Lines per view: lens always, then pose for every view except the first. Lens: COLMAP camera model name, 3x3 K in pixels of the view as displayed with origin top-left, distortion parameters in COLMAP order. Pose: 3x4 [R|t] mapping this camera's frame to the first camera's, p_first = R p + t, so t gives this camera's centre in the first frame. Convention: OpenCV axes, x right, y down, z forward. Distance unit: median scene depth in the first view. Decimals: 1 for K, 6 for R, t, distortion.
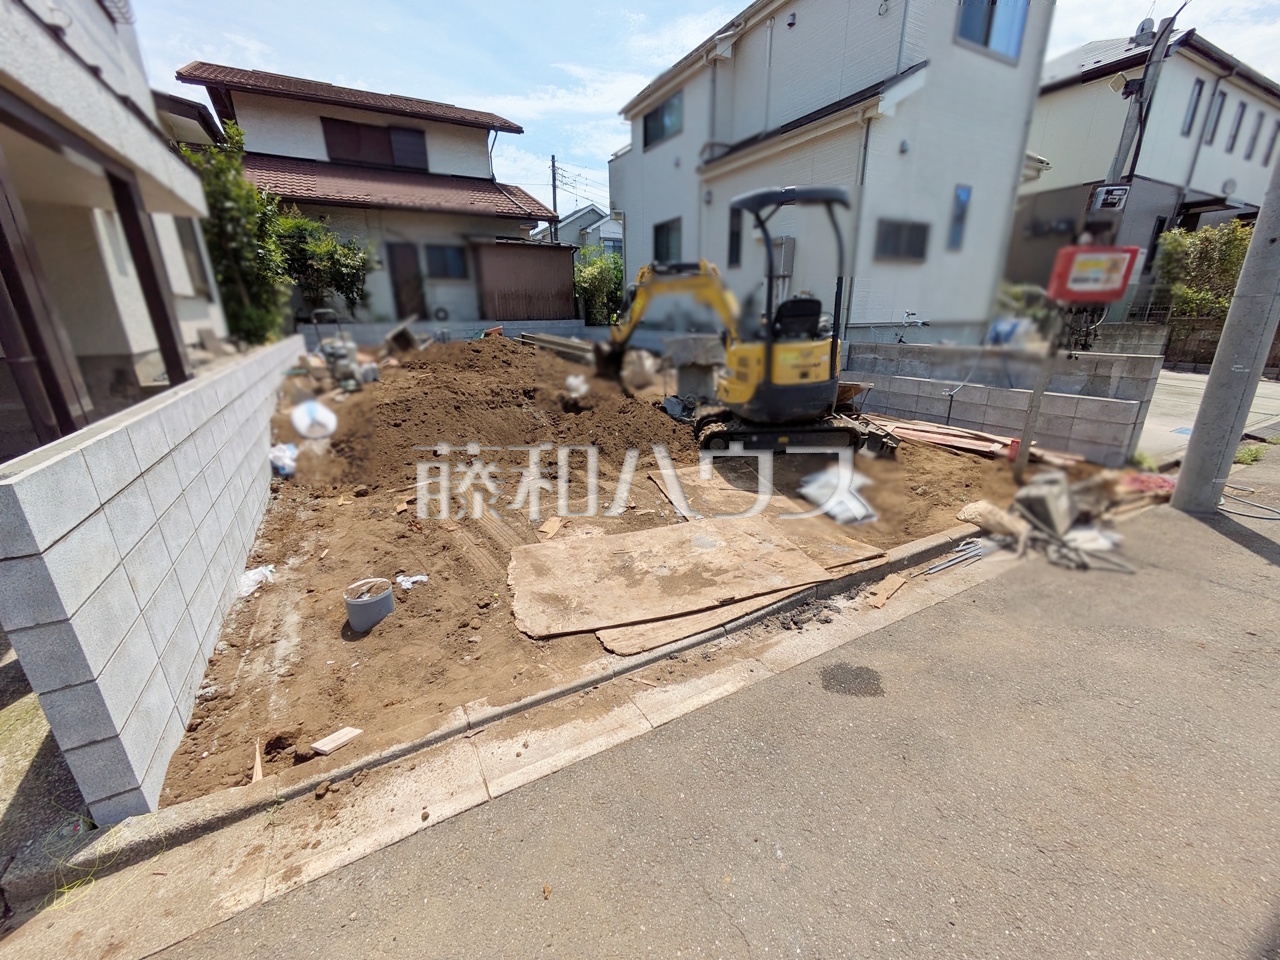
lens RADIAL K [[504.9, 0, 642.3], [0, 504.9, 478.0], [0, 0, 1]] dist [0.002097, 0.000966]
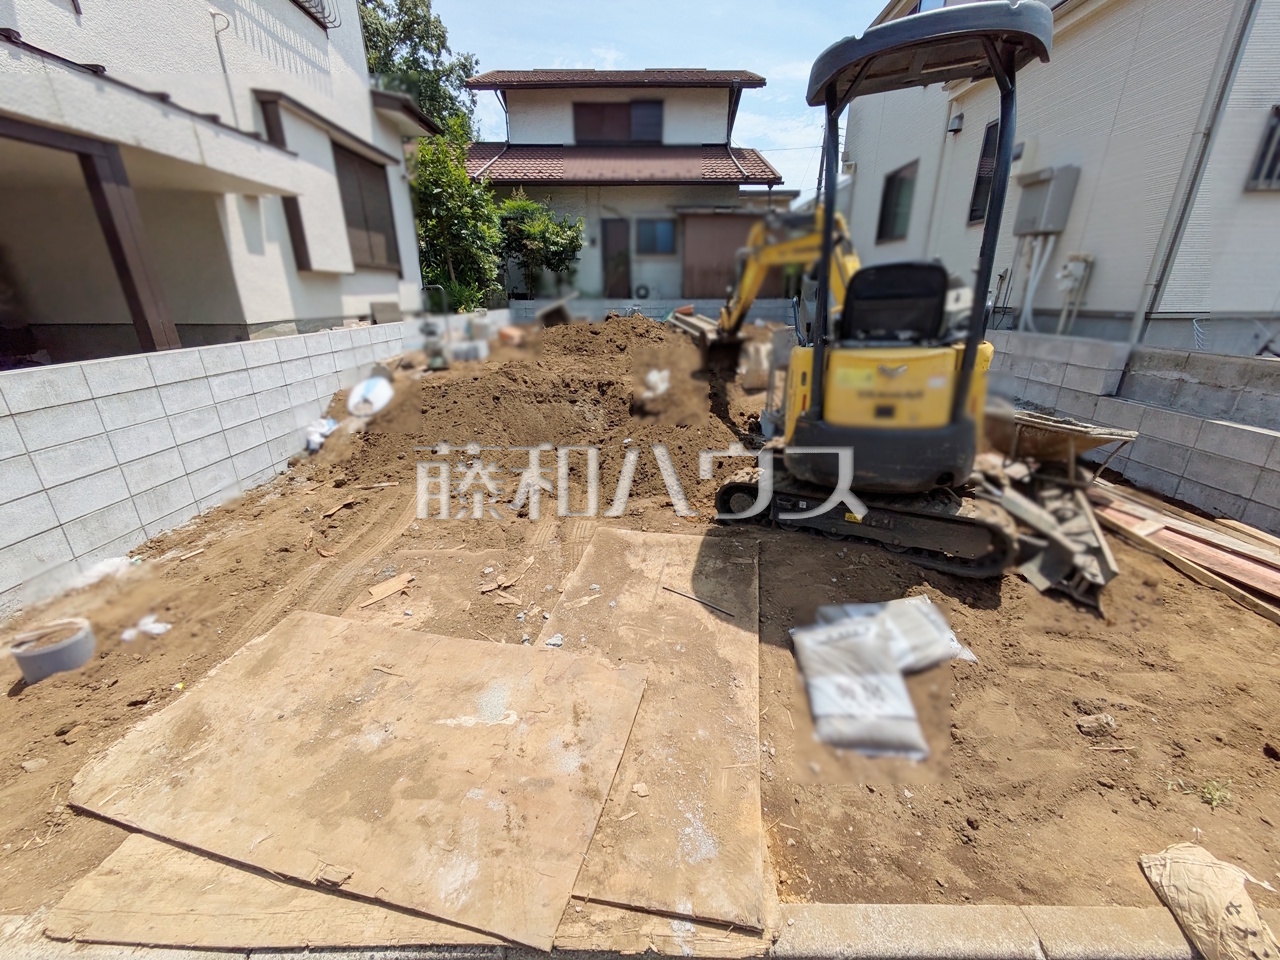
lens RADIAL K [[504.9, 0, 642.1], [0, 504.9, 478.1], [0, 0, 1]] dist [0.002097, 0.000966]
pose [[0.873494, 0.175237, -0.454203, 0.220170], [-0.157644, 0.984515, 0.076667, -0.085914], [0.460605, 0.004634, 0.887593, 0.263046]]
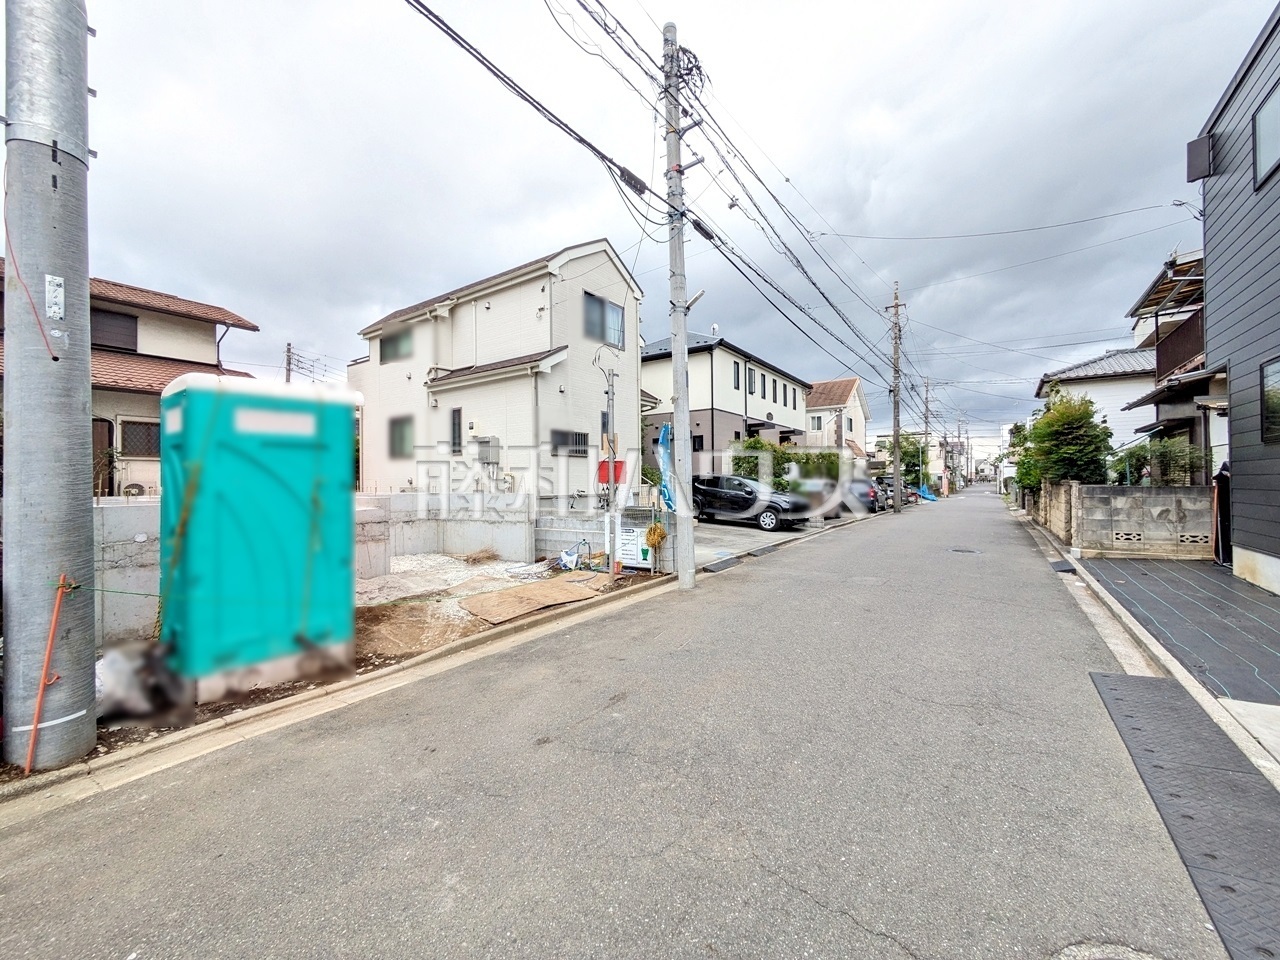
lens RADIAL K [[504.9, 0, 640.6], [0, 504.9, 479.5], [0, 0, 1]] dist [0.002097, 0.000966]
pose [[0.896427, 0.002828, 0.443183, 0.043374], [0.140199, 0.946817, -0.289623, 0.108325], [-0.420432, 0.321760, 0.848356, -0.364844]]
